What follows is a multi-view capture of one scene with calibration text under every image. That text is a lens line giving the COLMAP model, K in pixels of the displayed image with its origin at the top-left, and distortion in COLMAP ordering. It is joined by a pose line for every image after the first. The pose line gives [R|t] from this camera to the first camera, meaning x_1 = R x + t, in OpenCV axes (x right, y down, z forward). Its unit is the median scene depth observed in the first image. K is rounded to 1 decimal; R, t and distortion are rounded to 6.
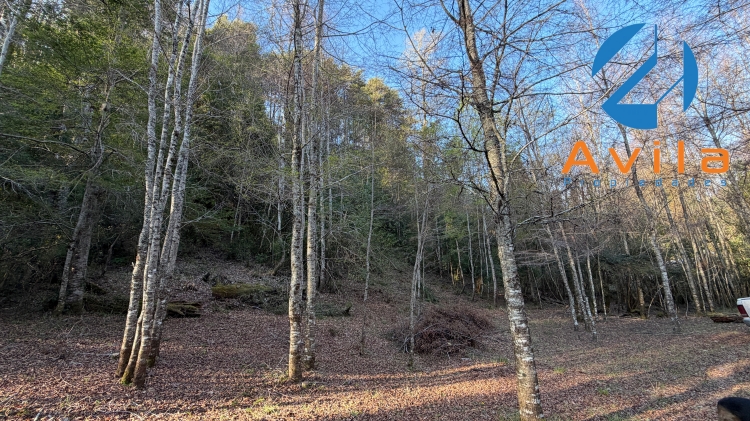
lens RADIAL K [[307.4, 0, 377.9], [0, 307.4, 210.3], [0, 0, 1]] dist [0.003101, 0.000150]
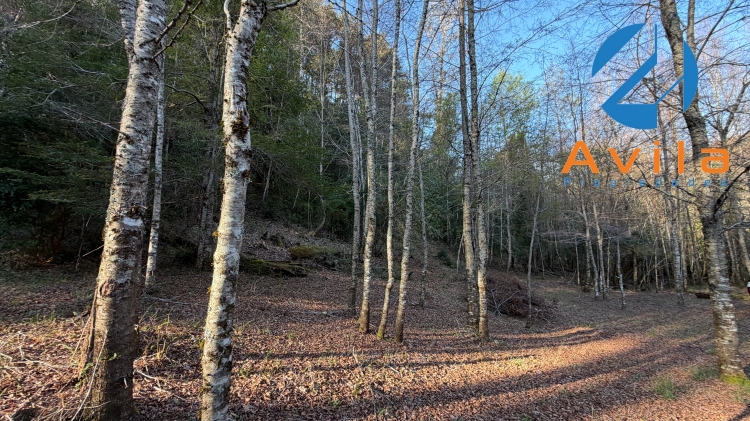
lens RADIAL K [[307.4, 0, 357.3], [0, 307.4, 208.8], [0, 0, 1]] dist [0.003101, 0.000150]
pose [[0.988282, 0.072834, 0.134144, -1.079901], [-0.088613, 0.989326, 0.115681, -0.034093], [-0.124287, -0.126213, 0.984187, -0.032758]]
